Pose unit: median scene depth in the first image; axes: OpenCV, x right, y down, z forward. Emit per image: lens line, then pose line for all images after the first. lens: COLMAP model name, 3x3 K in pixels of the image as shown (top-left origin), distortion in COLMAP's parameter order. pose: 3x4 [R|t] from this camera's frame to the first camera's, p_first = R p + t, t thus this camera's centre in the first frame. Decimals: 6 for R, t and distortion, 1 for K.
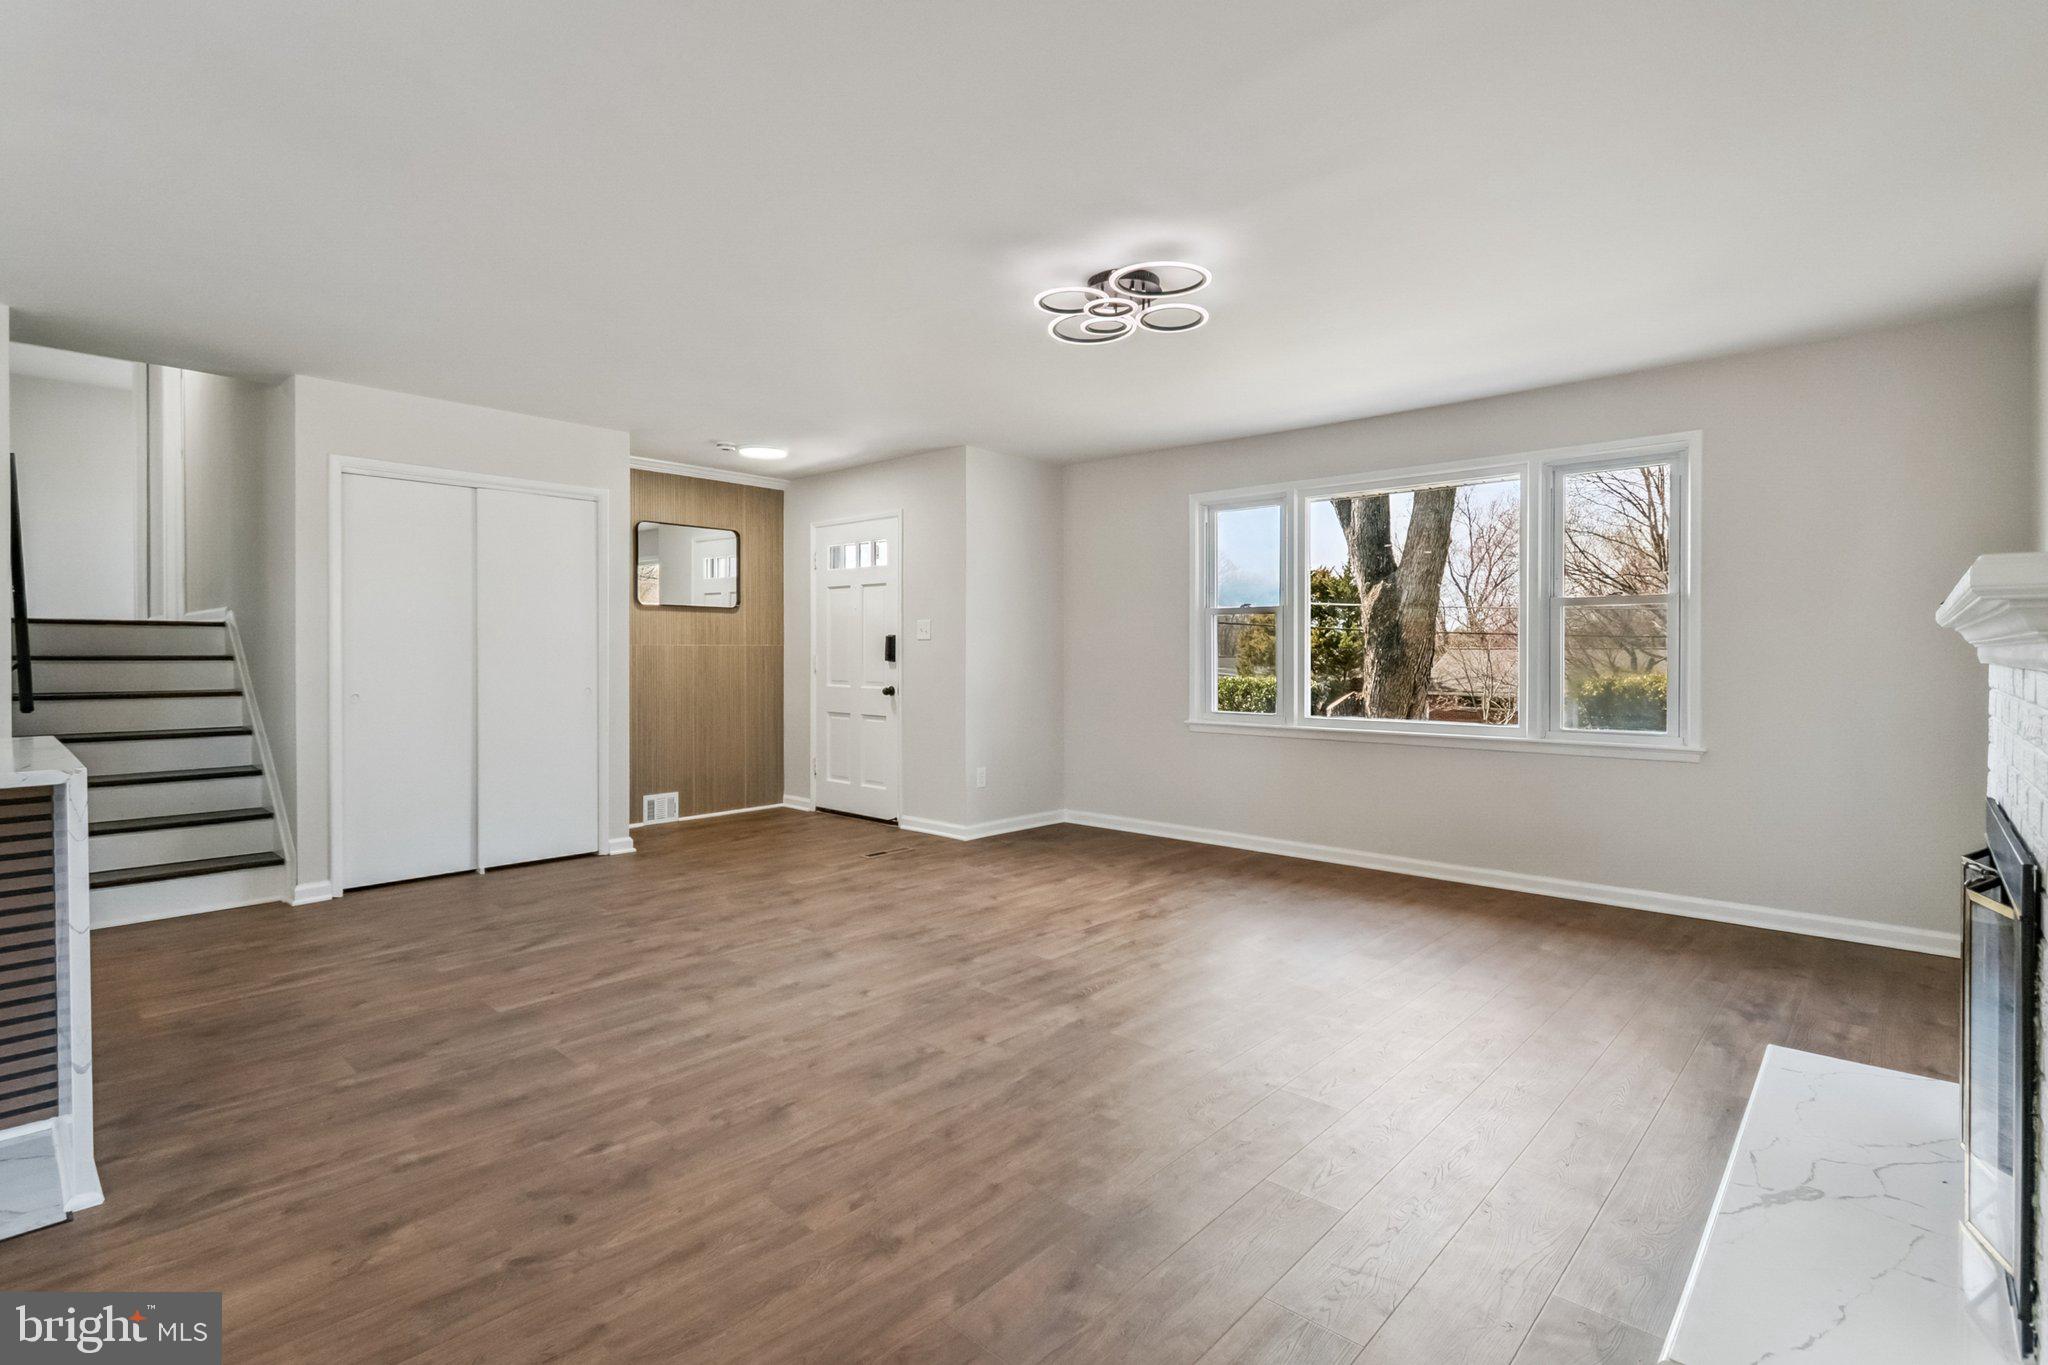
lens RADIAL K [[962.0, 0, 1021.2], [0, 962.0, 661.4], [0, 0, 1]] dist [-0.002453, 0.000539]
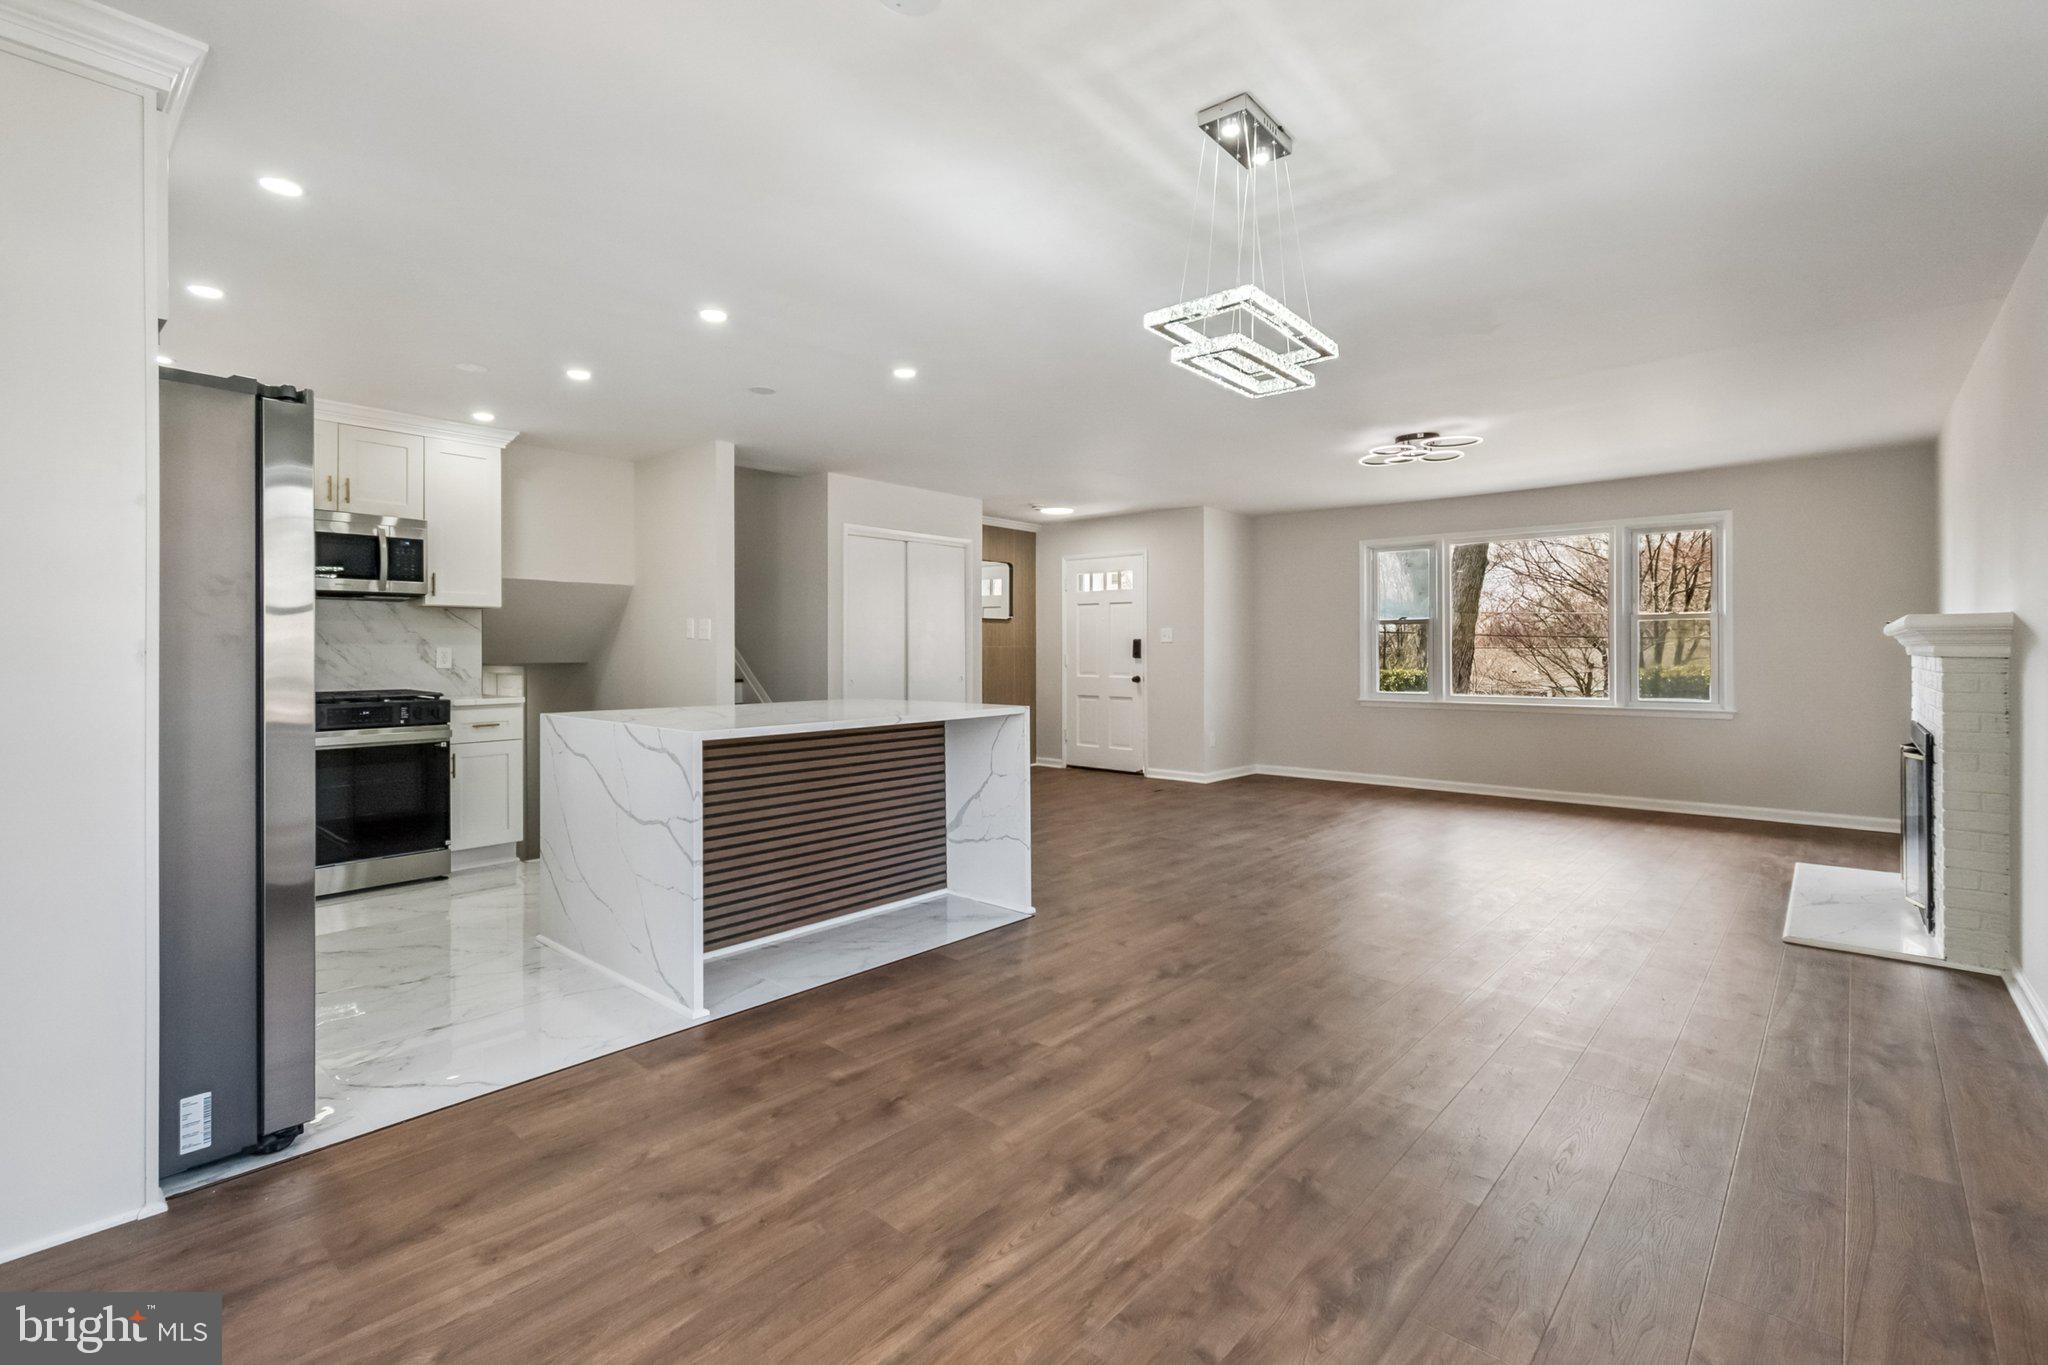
lens RADIAL K [[918.8, 0, 1025.1], [0, 918.8, 651.7], [0, 0, 1]] dist [0.001593, 0.007932]
pose [[0.999789, -0.002760, 0.020378, -0.486903], [0.002956, 0.999950, -0.009600, 0.004500], [-0.020351, 0.009658, 0.999746, -0.493576]]
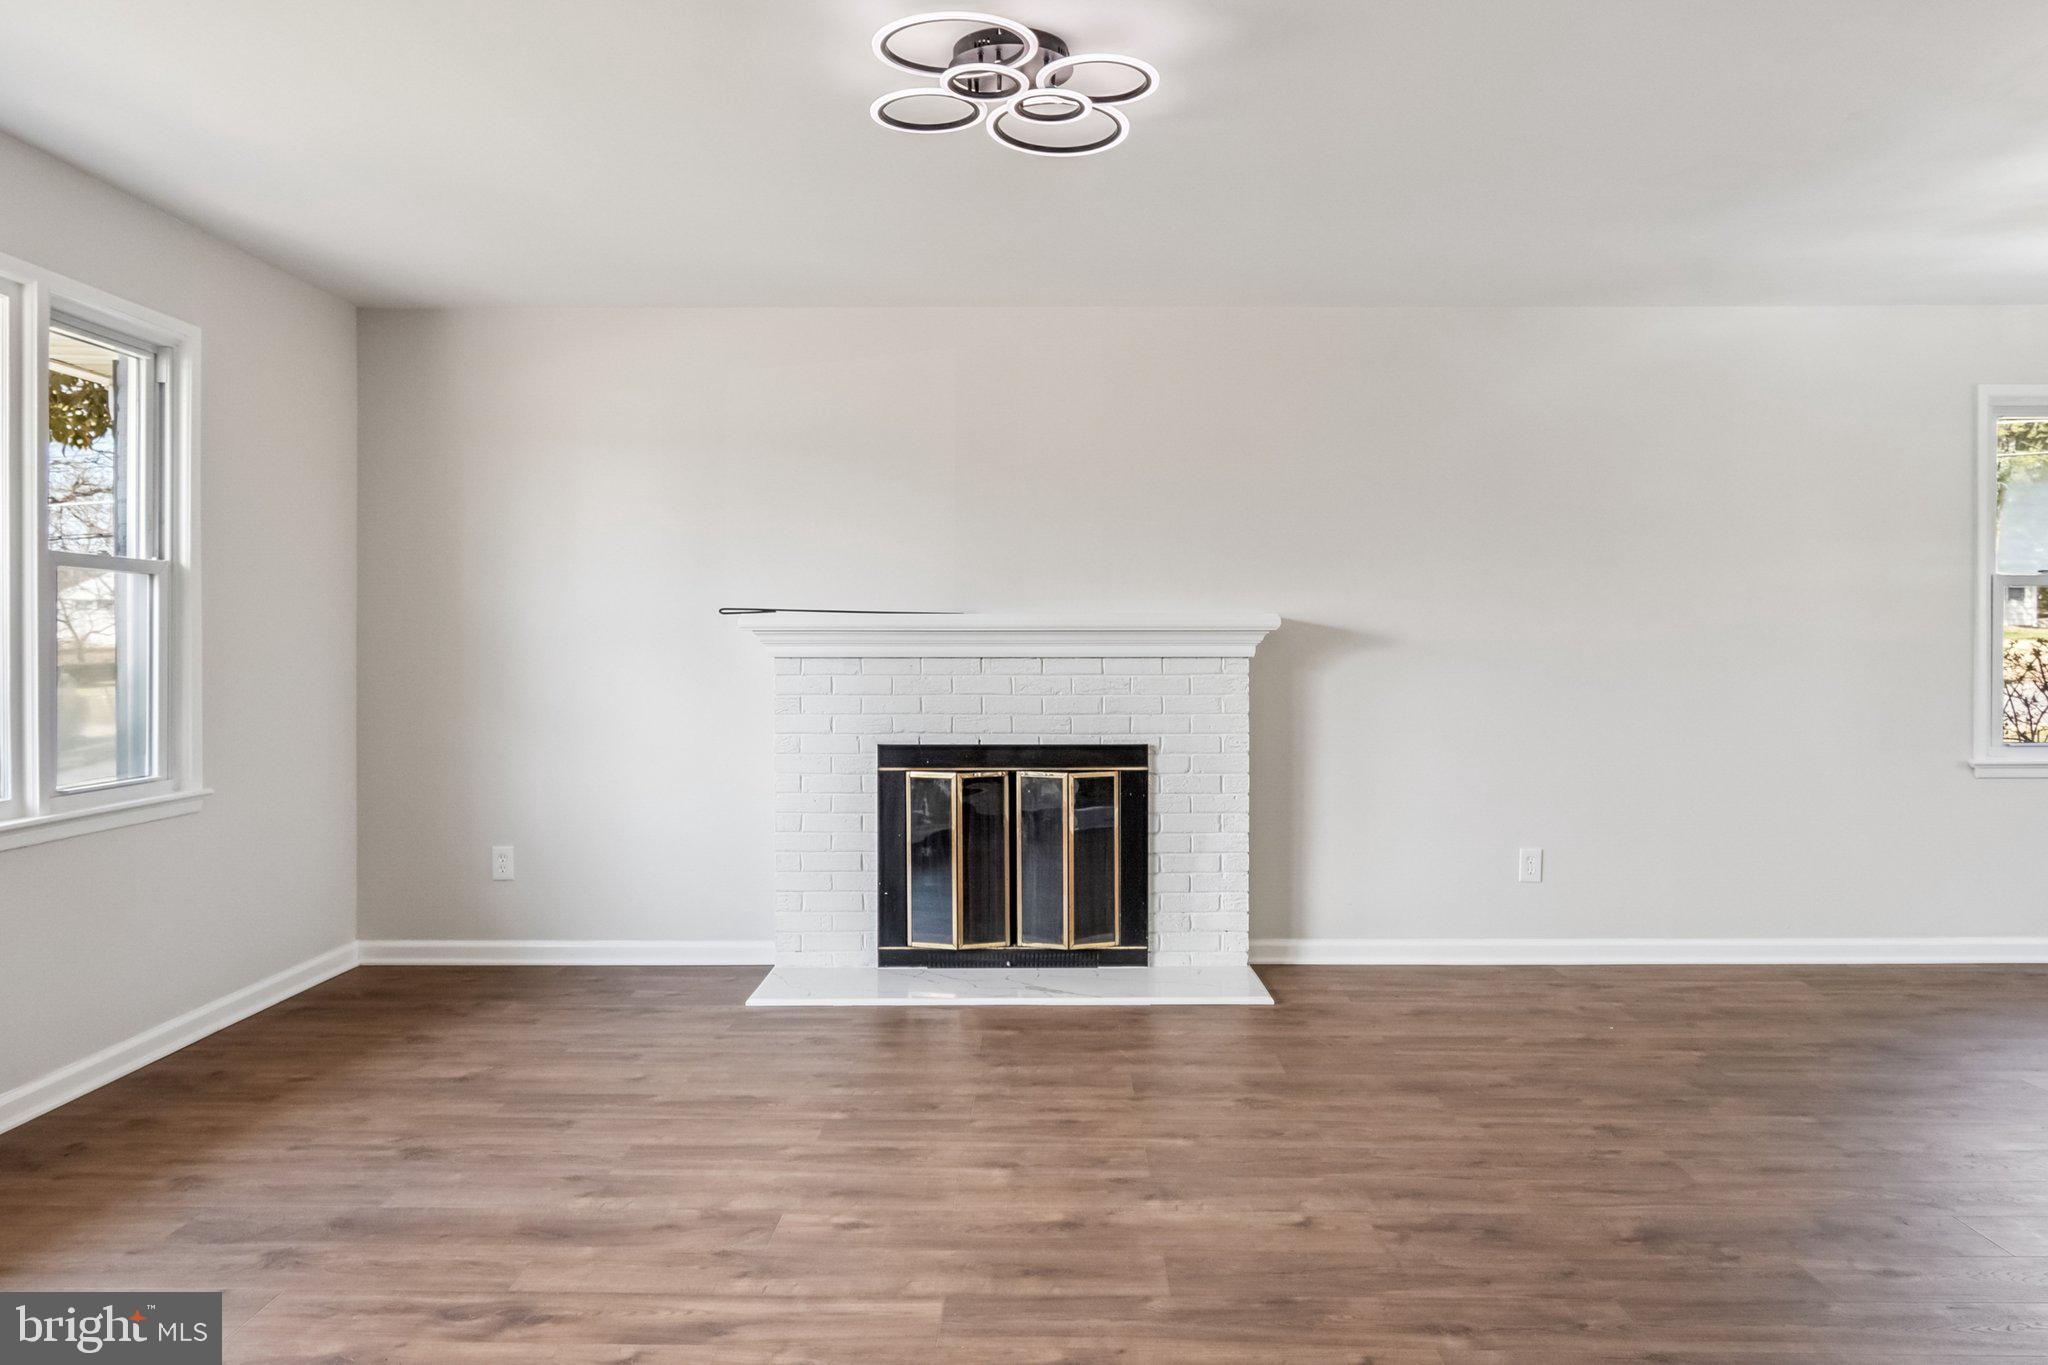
lens RADIAL K [[1434.5, 0, 1025.1], [0, 1434.5, 642.4], [0, 0, 1]] dist [0.000764, 0.000070]
pose [[-0.668012, -0.000489, 0.744151, -0.444026], [0.008646, 0.999927, 0.008418, -0.017473], [-0.744100, 0.012057, -0.667959, 1.220014]]
